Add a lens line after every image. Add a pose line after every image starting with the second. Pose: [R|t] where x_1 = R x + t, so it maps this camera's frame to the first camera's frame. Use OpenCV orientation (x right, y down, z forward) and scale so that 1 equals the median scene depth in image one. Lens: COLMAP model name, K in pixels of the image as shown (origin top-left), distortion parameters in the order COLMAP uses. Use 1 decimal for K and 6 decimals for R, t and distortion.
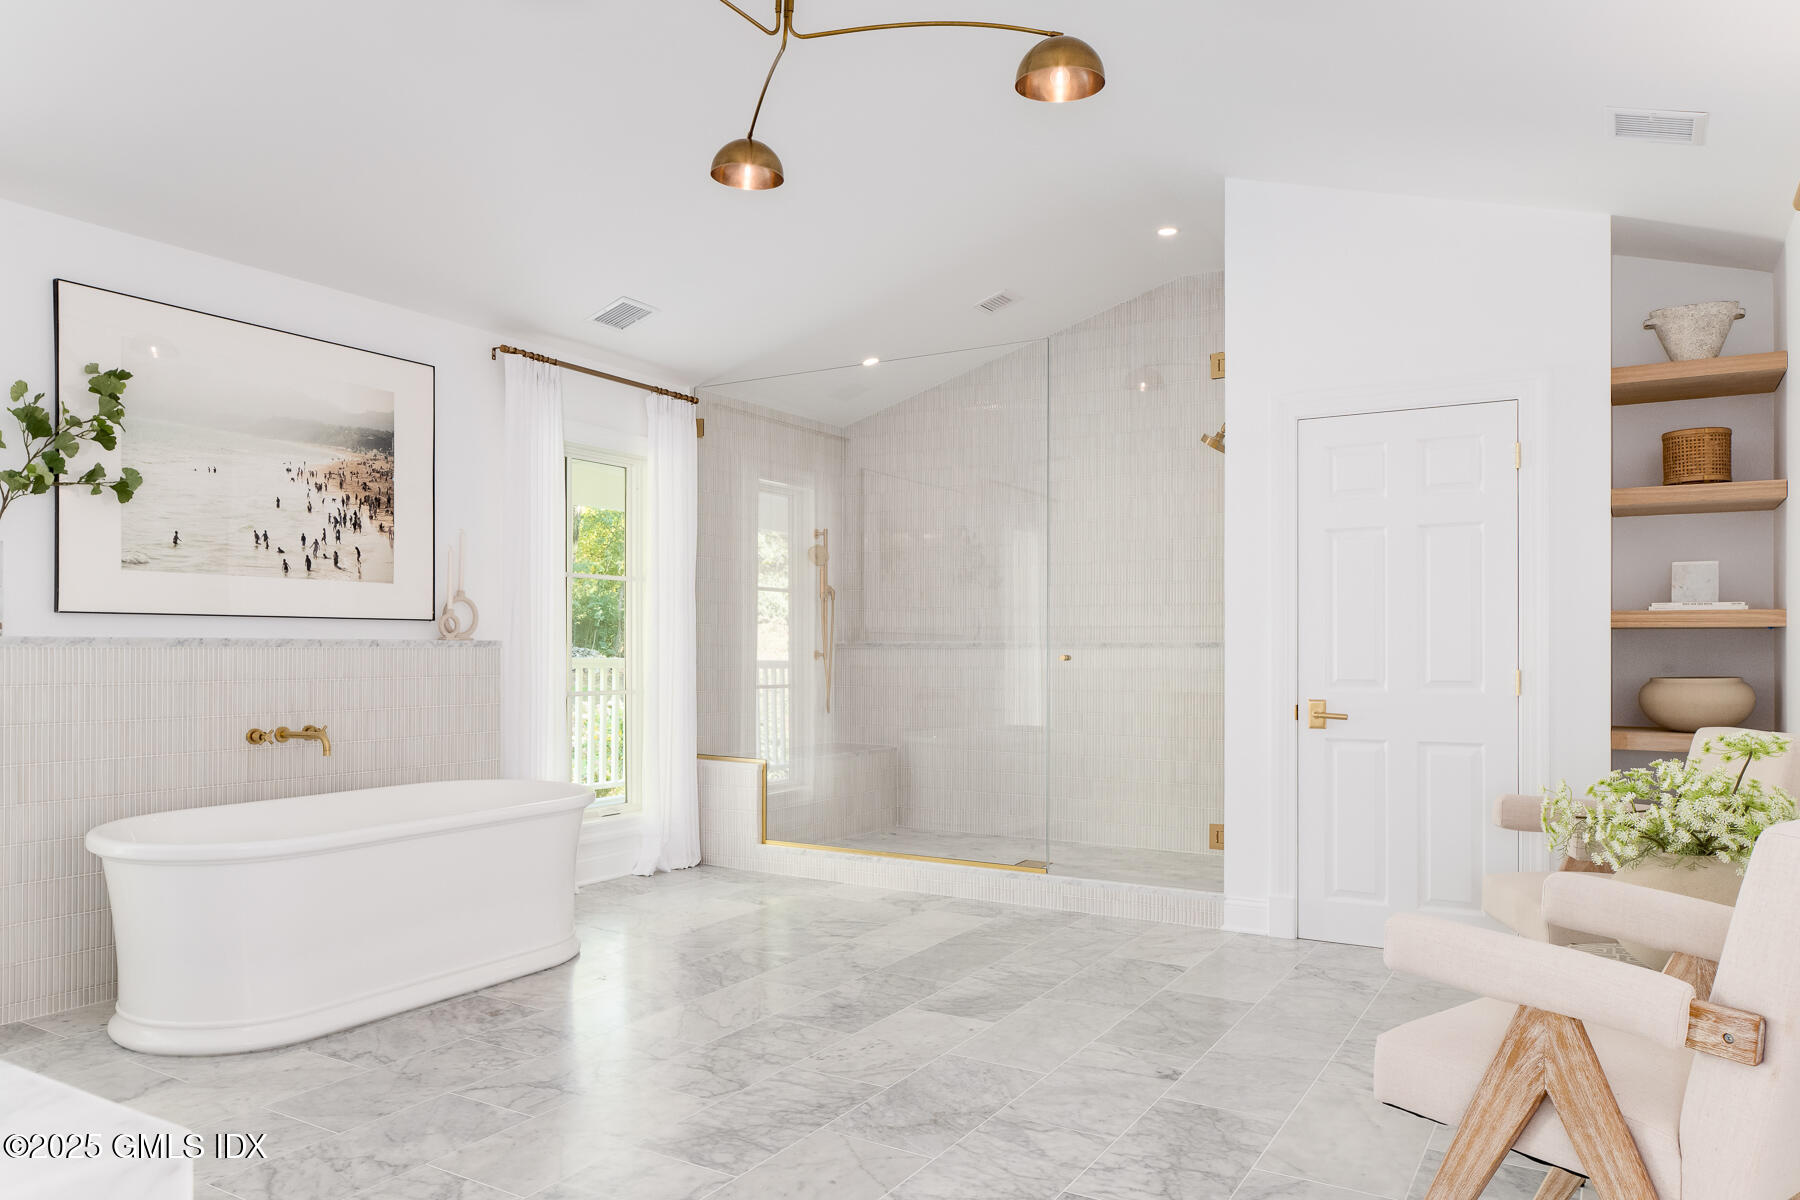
lens RADIAL K [[1217.6, 0, 899.0], [0, 1217.6, 644.1], [0, 0, 1]] dist [-0.002300, 0.002198]
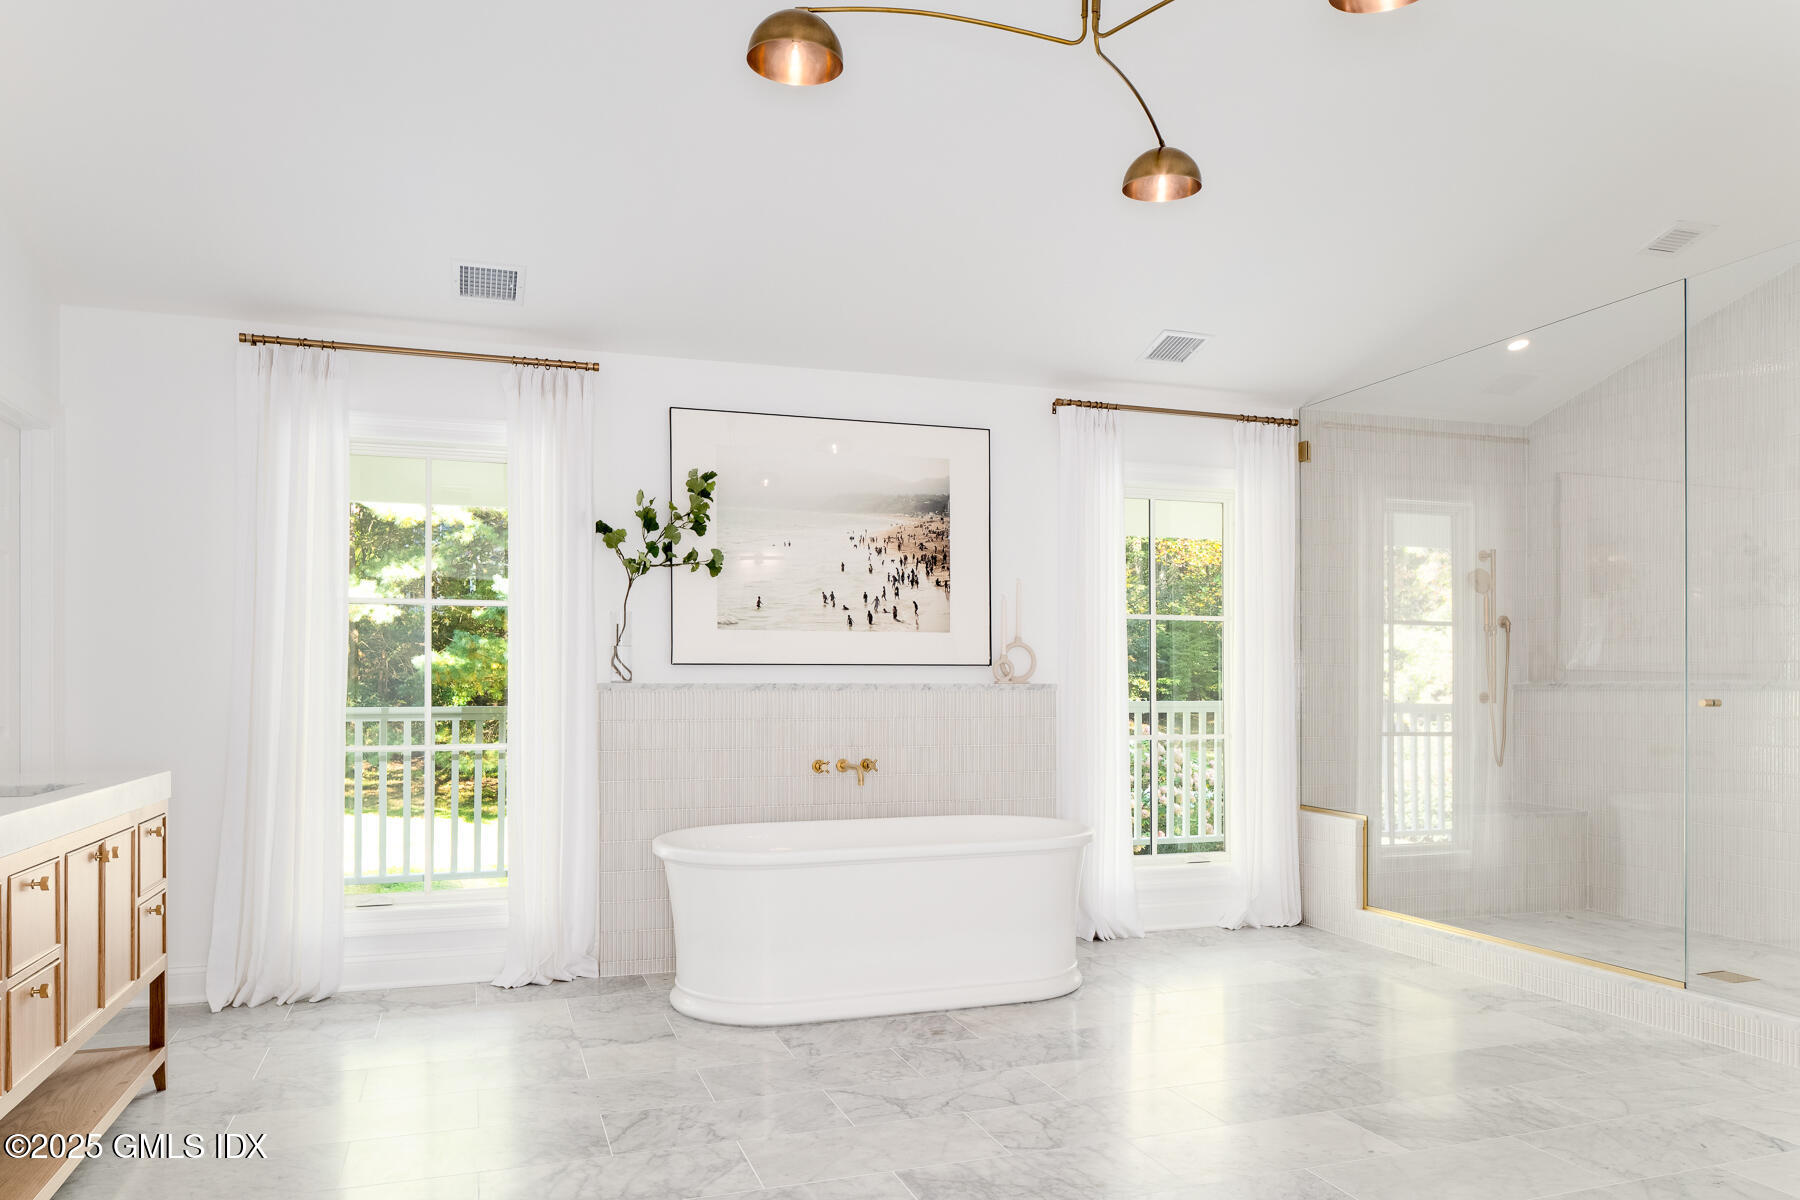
lens RADIAL K [[1235.4, 0, 900.8], [0, 1235.4, 688.8], [0, 0, 1]] dist [-0.002481, 0.001053]
pose [[0.767303, -0.002524, -0.641280, 0.280907], [0.004378, 0.999990, 0.001302, -0.000636], [0.641270, -0.003807, 0.767306, 0.120217]]
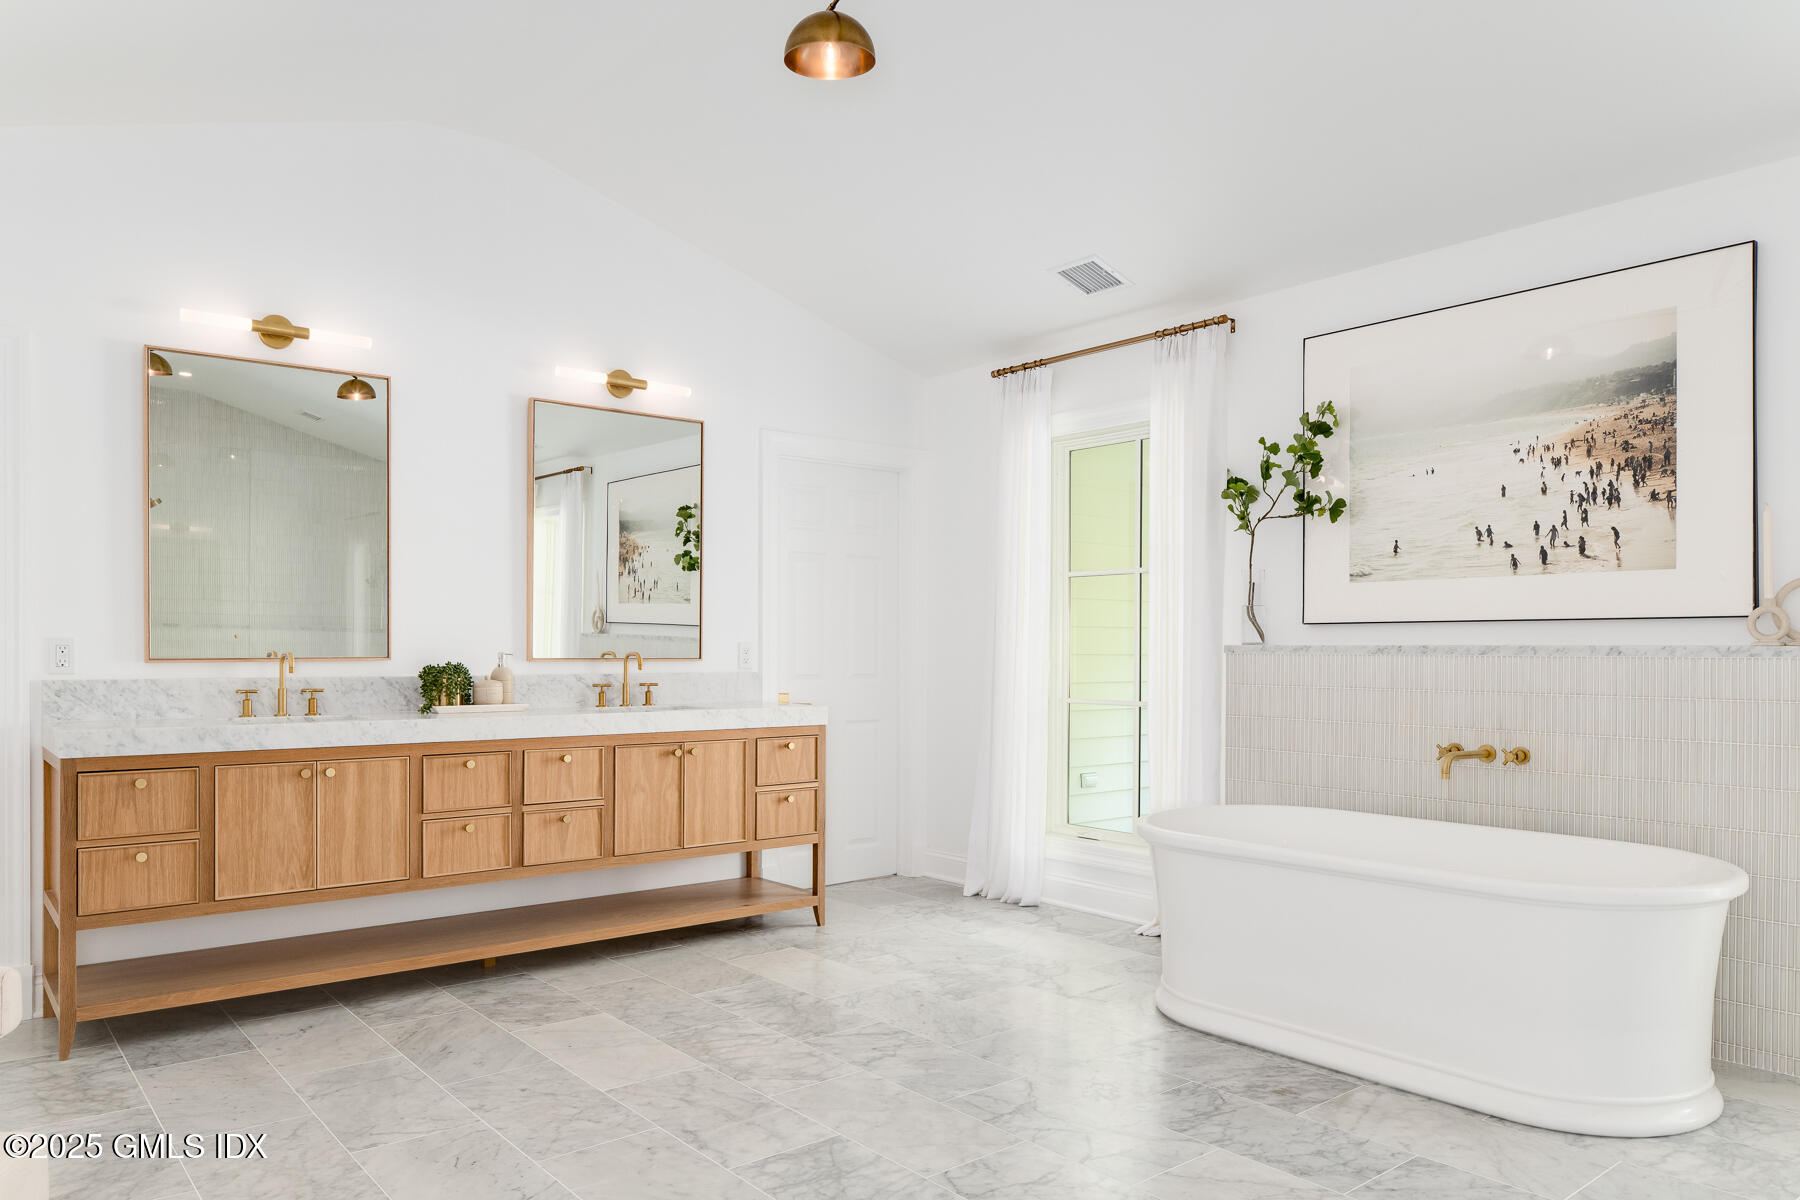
lens RADIAL K [[1239.3, 0, 900.1], [0, 1239.3, 654.8], [0, 0, 1]] dist [-0.002244, -0.000813]
pose [[-0.337696, 0.004490, -0.941245, 0.461814], [0.000026, 0.999989, 0.004761, -0.001948], [0.941255, 0.001584, -0.337692, 0.856116]]
